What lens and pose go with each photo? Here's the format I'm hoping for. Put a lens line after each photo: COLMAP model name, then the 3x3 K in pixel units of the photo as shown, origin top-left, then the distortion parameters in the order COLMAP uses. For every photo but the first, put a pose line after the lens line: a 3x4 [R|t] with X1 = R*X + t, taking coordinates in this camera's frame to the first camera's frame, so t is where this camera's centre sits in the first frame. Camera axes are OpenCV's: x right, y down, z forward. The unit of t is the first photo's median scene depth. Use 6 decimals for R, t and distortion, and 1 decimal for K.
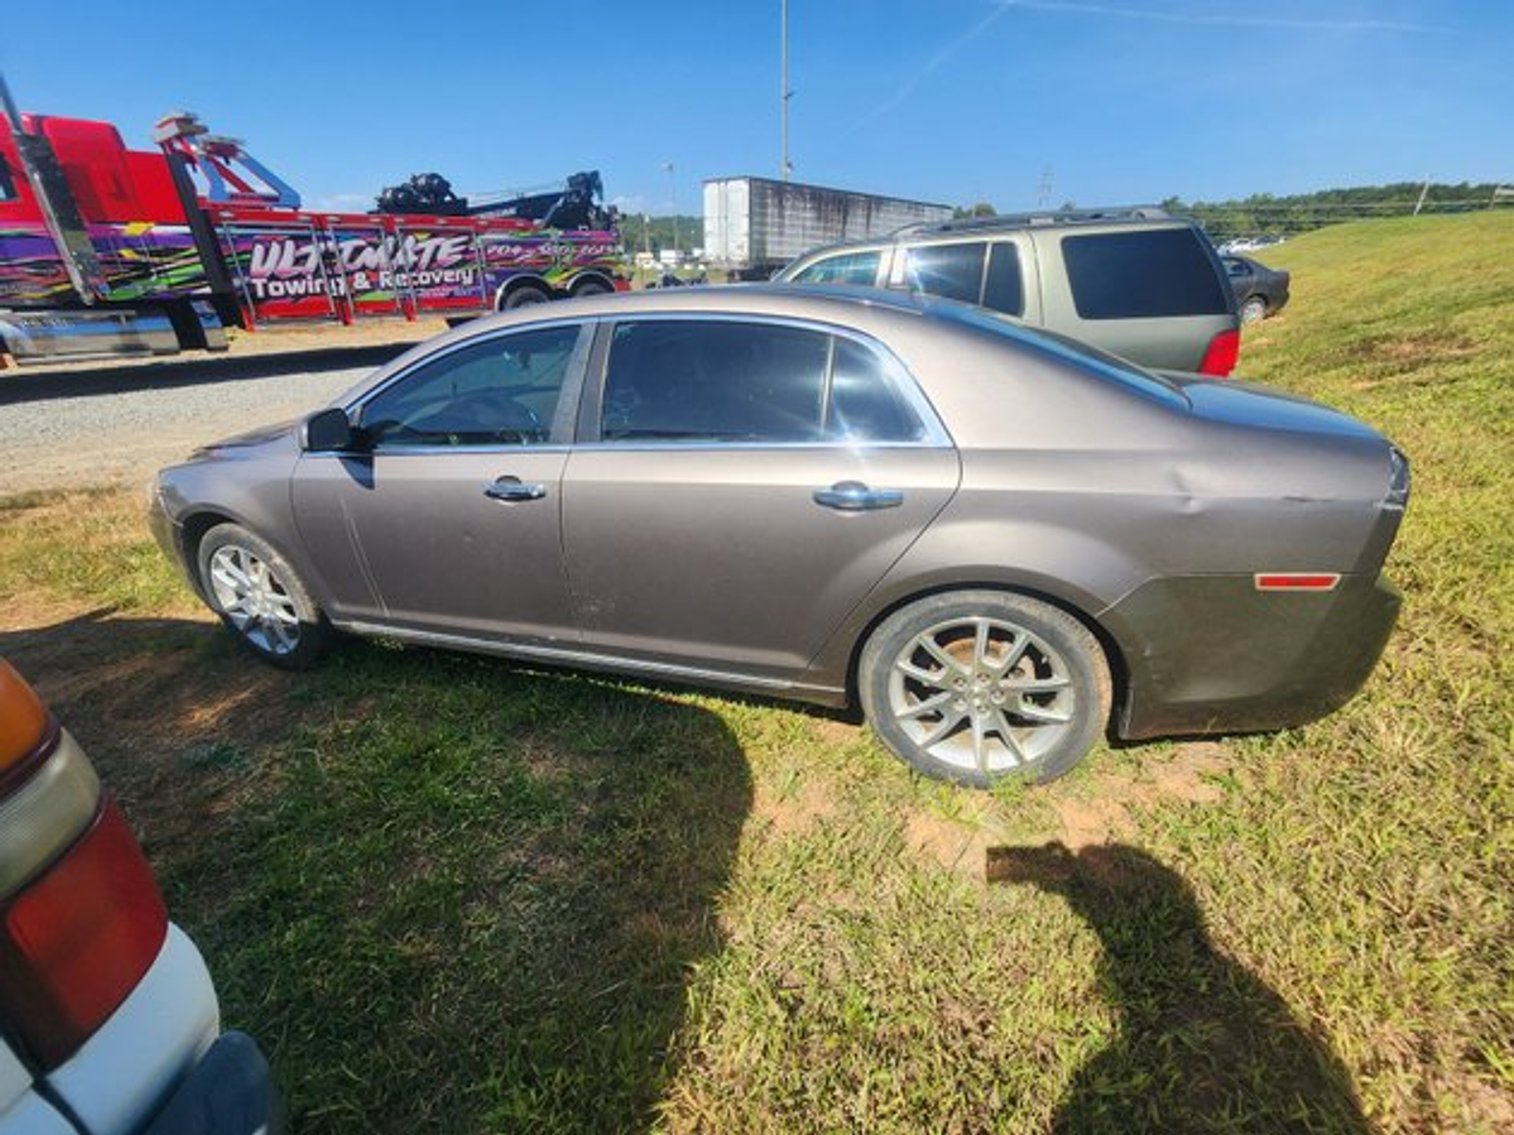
lens RADIAL K [[607.3, 0, 750.5], [0, 607.3, 571.2], [0, 0, 1]] dist [-0.003410, 0.000352]
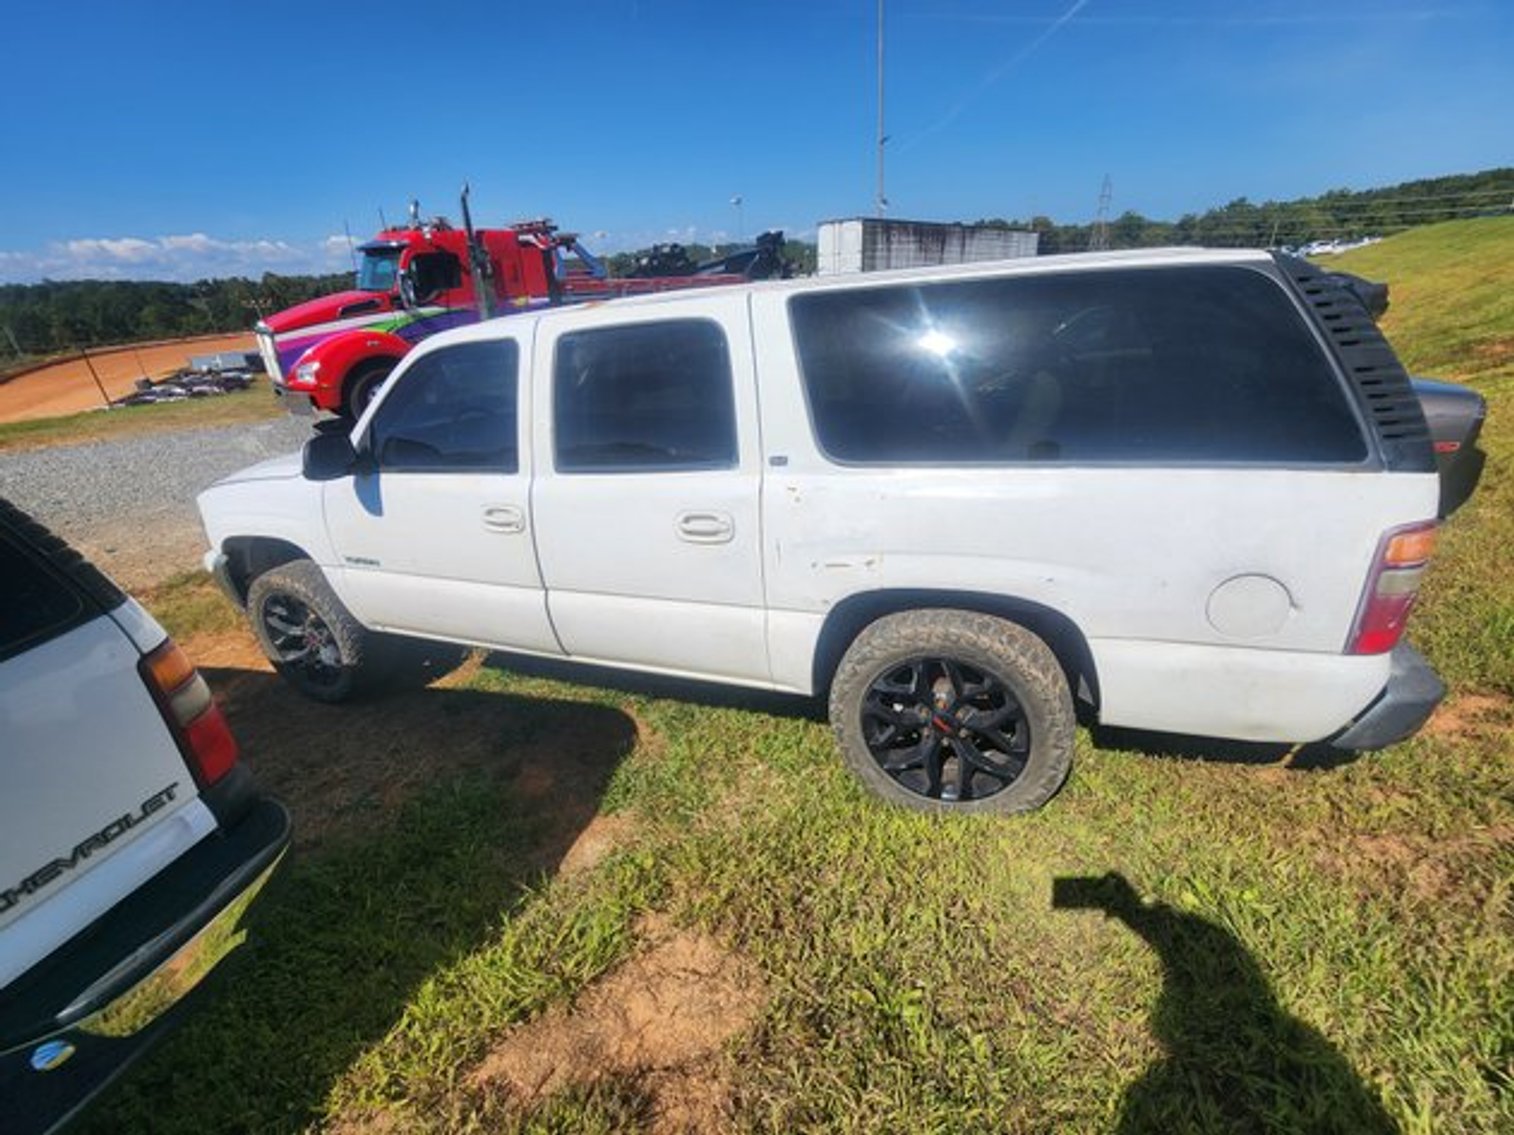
lens RADIAL K [[607.3, 0, 759.4], [0, 607.3, 566.8], [0, 0, 1]] dist [-0.003410, 0.000352]
pose [[0.996987, -0.014061, -0.076280, -0.271133], [0.011233, 0.999238, -0.037372, 0.087187], [0.076748, 0.036403, 0.996386, -0.265667]]
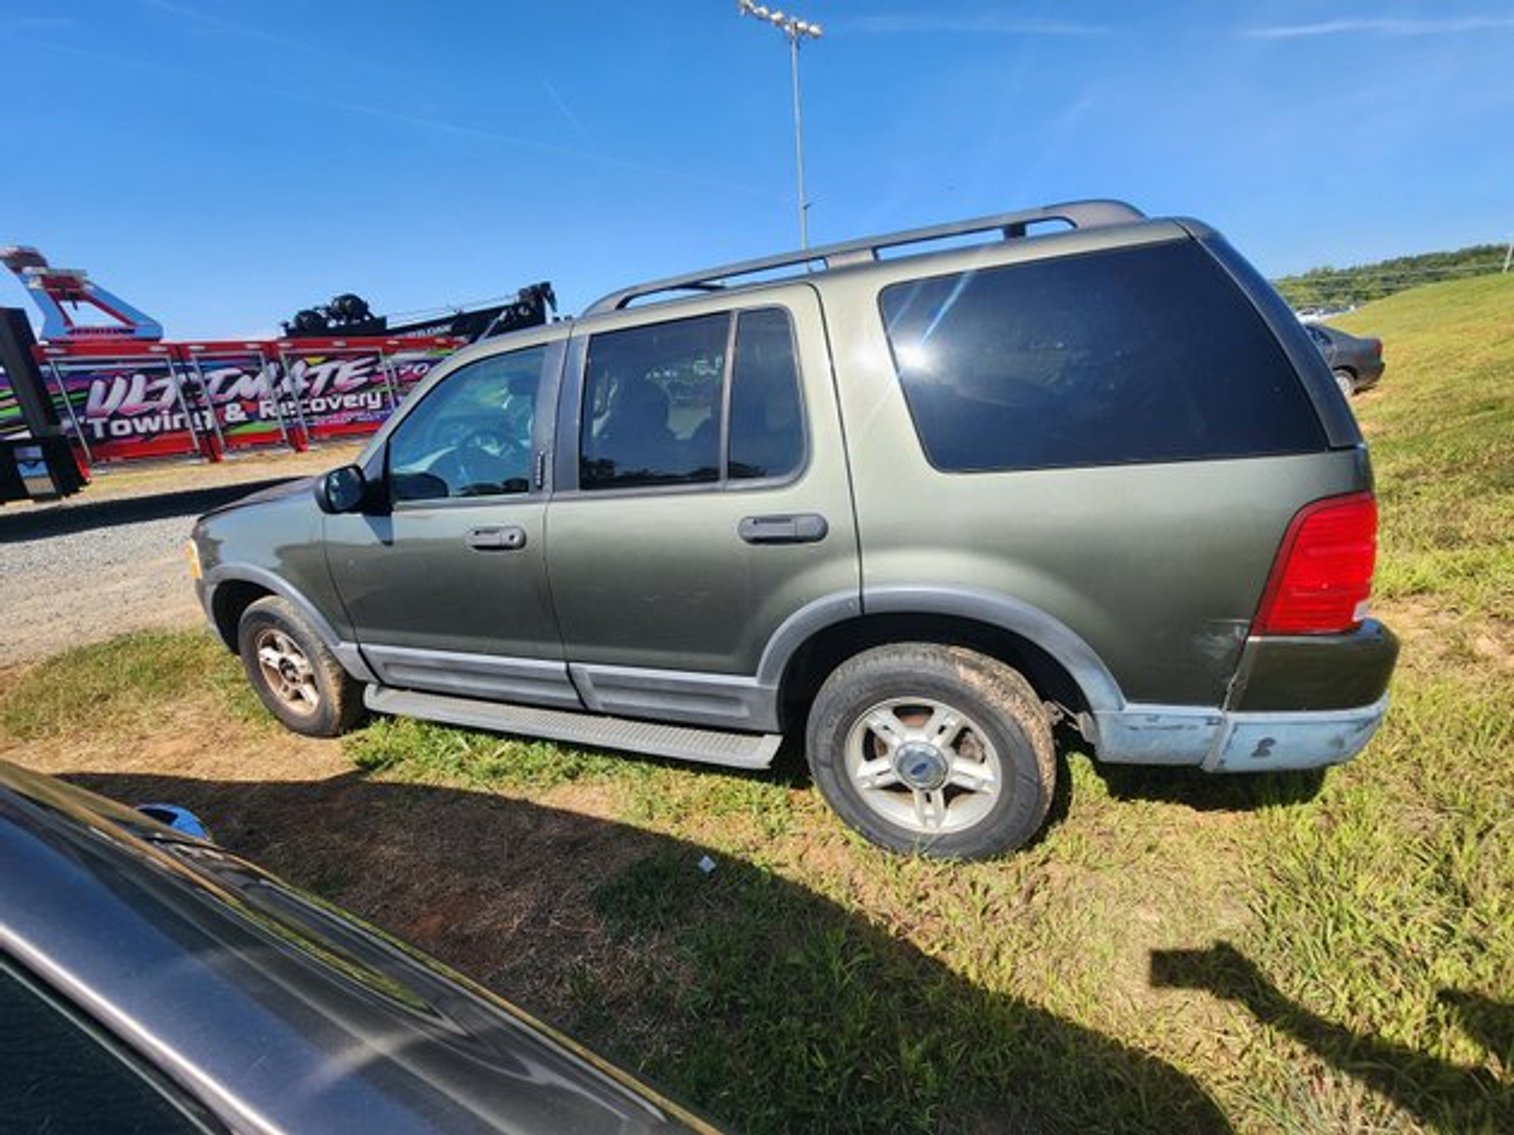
lens RADIAL K [[607.3, 0, 760.4], [0, 607.3, 572.0], [0, 0, 1]] dist [-0.003410, 0.000352]
pose [[0.995581, -0.027304, -0.089849, 0.177333], [0.014453, 0.989949, -0.140686, -0.111870], [0.092788, 0.138766, 0.985969, 0.229093]]
